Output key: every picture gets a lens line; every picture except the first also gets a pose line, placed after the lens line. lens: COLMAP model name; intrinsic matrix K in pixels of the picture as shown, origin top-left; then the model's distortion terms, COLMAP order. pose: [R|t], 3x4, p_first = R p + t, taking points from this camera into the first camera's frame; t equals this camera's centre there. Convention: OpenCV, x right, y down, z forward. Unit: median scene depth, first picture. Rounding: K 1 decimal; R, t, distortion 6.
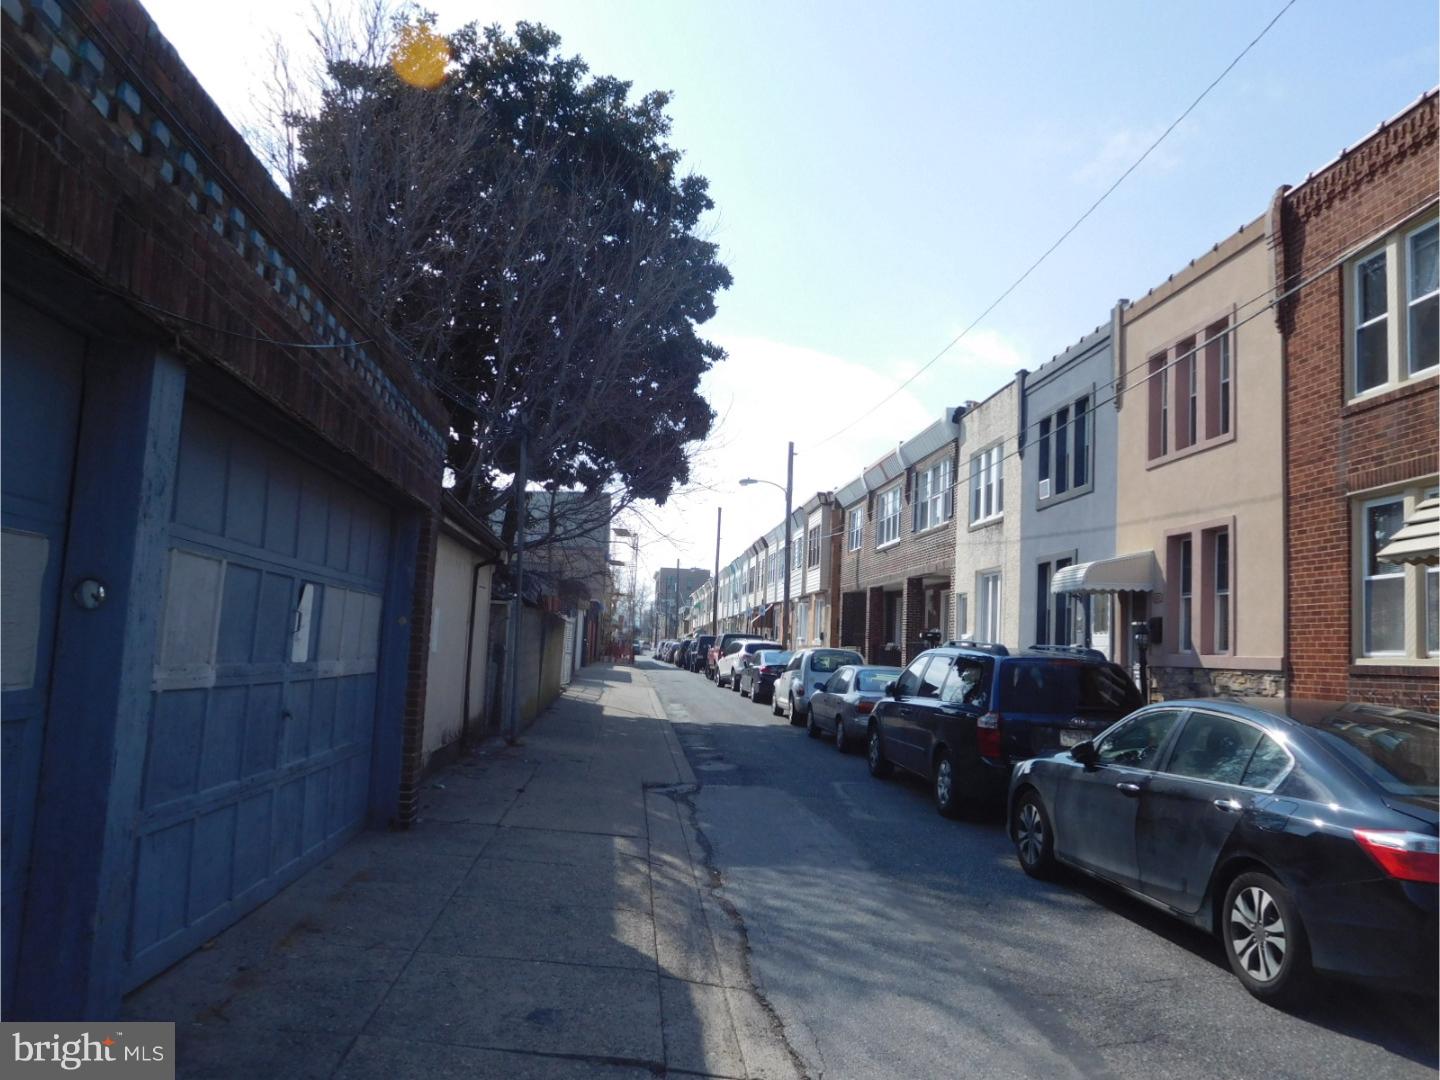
lens RADIAL K [[1071.3, 0, 723.7], [0, 1071.3, 550.6], [0, 0, 1]] dist [-0.020389, 0.004689]
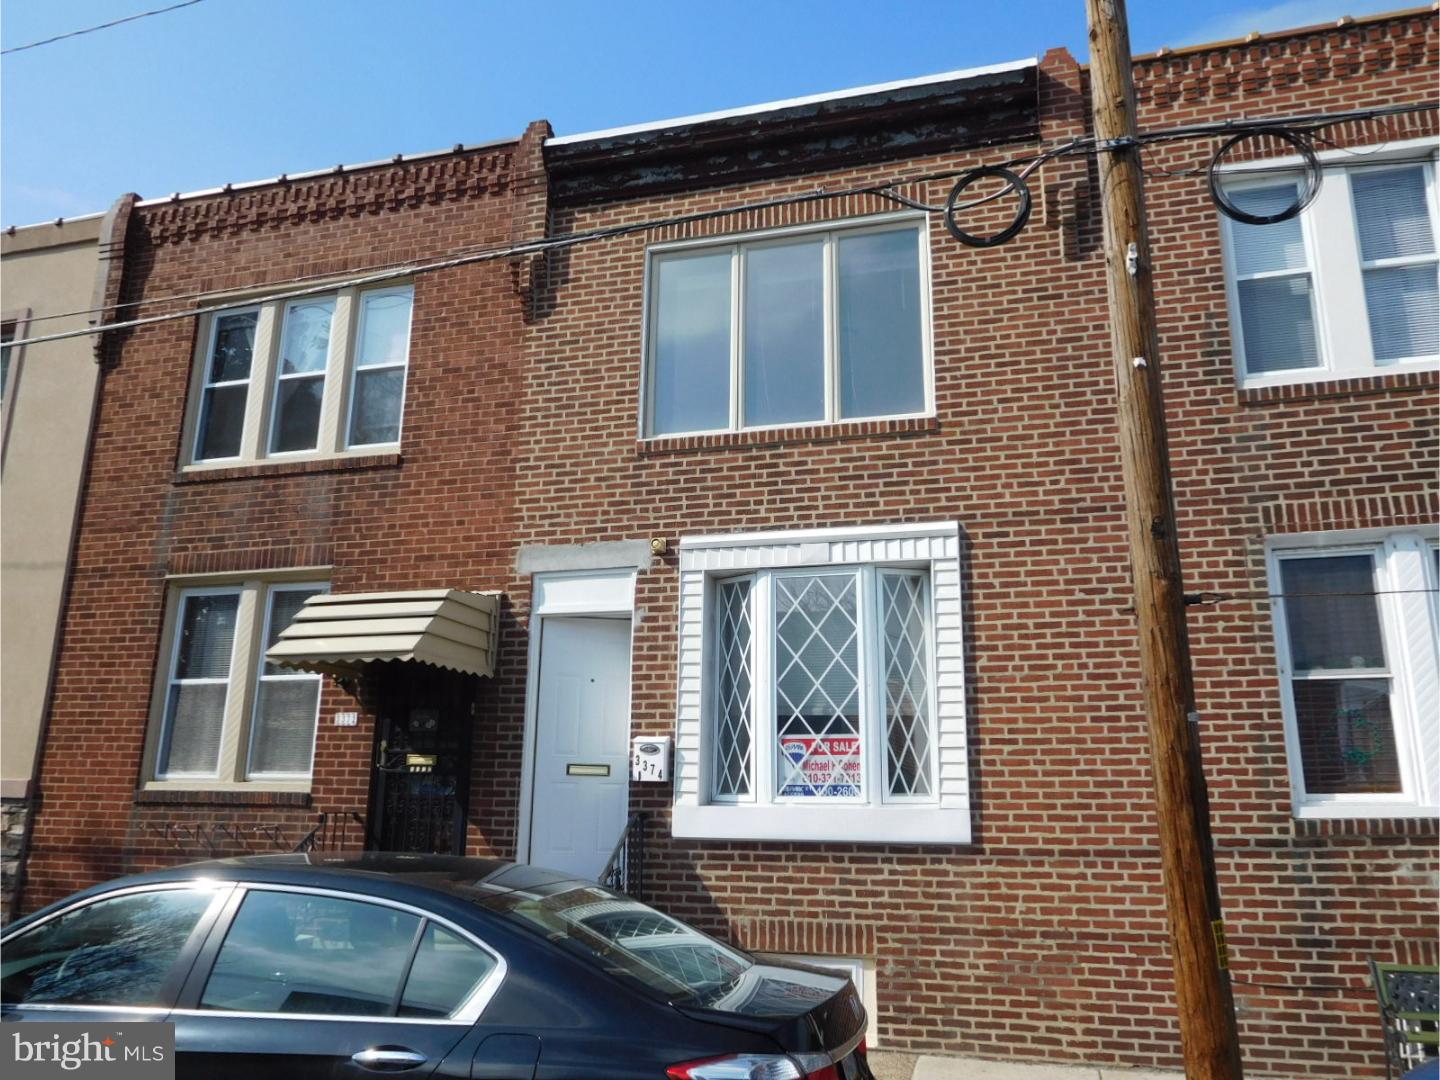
lens RADIAL K [[1071.3, 0, 719.9], [0, 1071.3, 546.5], [0, 0, 1]] dist [-0.020389, 0.004689]
pose [[0.348776, 0.187320, 0.918295, -0.018164], [-0.086278, 0.982079, -0.167562, 0.022660], [-0.933226, -0.020787, 0.358687, 0.290986]]
